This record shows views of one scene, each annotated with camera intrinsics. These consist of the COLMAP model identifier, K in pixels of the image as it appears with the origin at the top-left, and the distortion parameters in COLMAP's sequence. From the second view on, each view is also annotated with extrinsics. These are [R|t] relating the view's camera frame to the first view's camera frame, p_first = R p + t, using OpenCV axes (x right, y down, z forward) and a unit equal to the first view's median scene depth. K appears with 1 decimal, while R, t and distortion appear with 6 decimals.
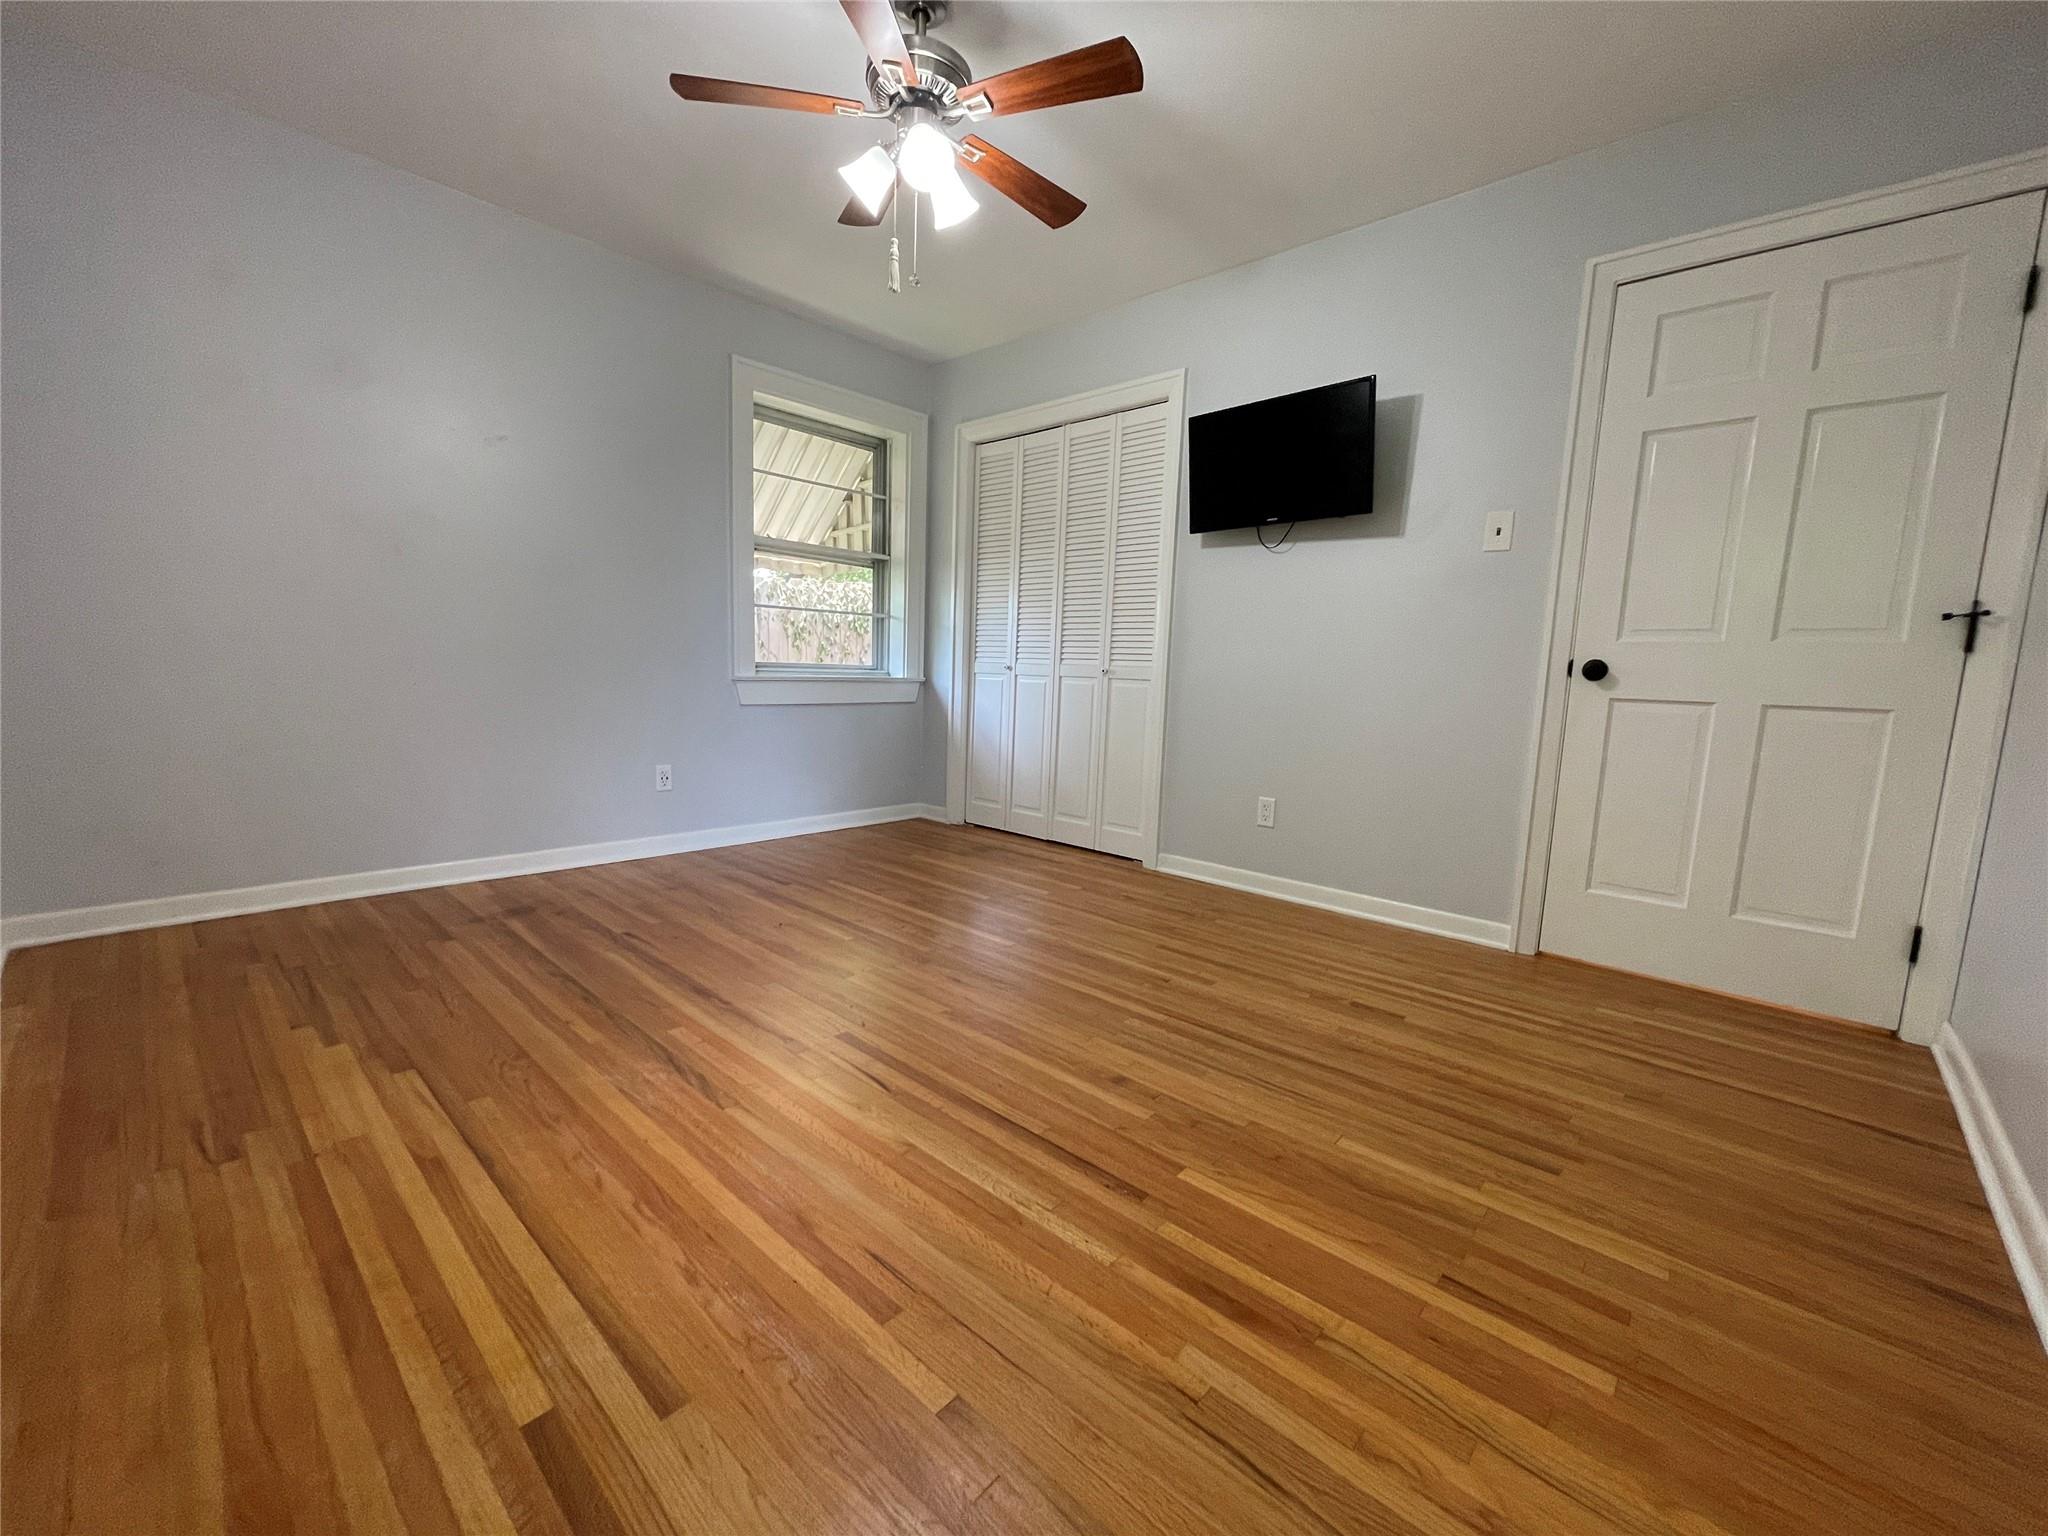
lens RADIAL K [[830.2, 0, 1022.5], [0, 830.2, 769.1], [0, 0, 1]] dist [0.009741, -0.000887]
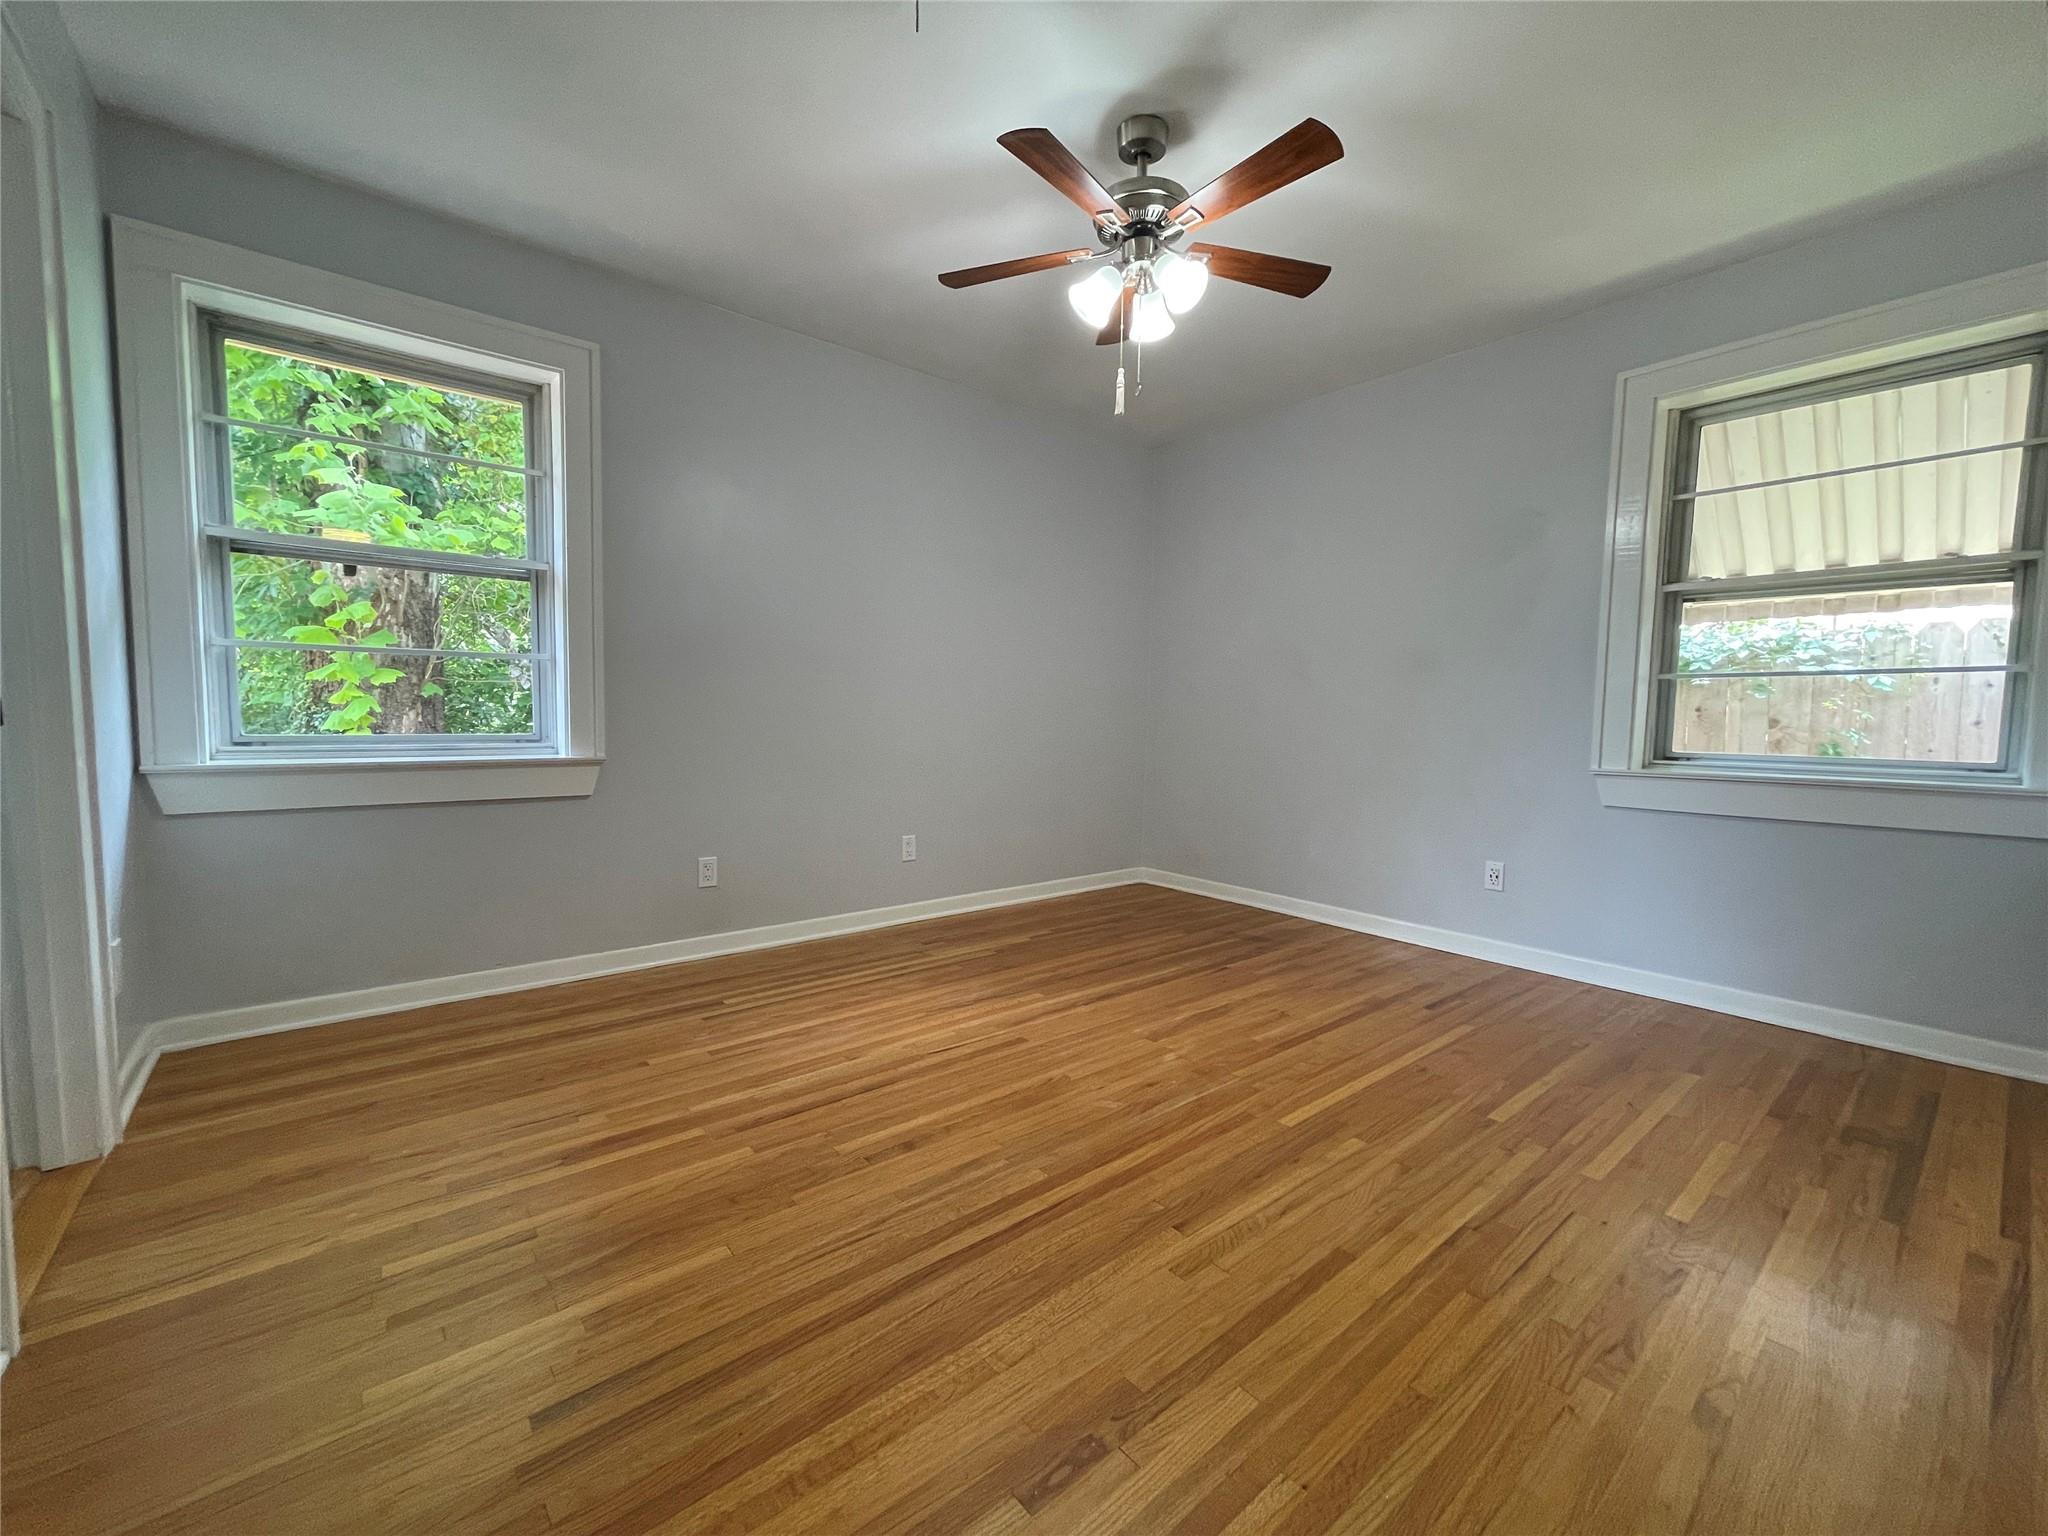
lens RADIAL K [[830.2, 0, 1023.6], [0, 830.2, 769.8], [0, 0, 1]] dist [0.009741, -0.000887]
pose [[-0.136169, 0.029065, -0.990259, 0.988937], [-0.145353, 0.988166, 0.048991, -0.136172], [0.979965, 0.150608, -0.130333, 1.092705]]
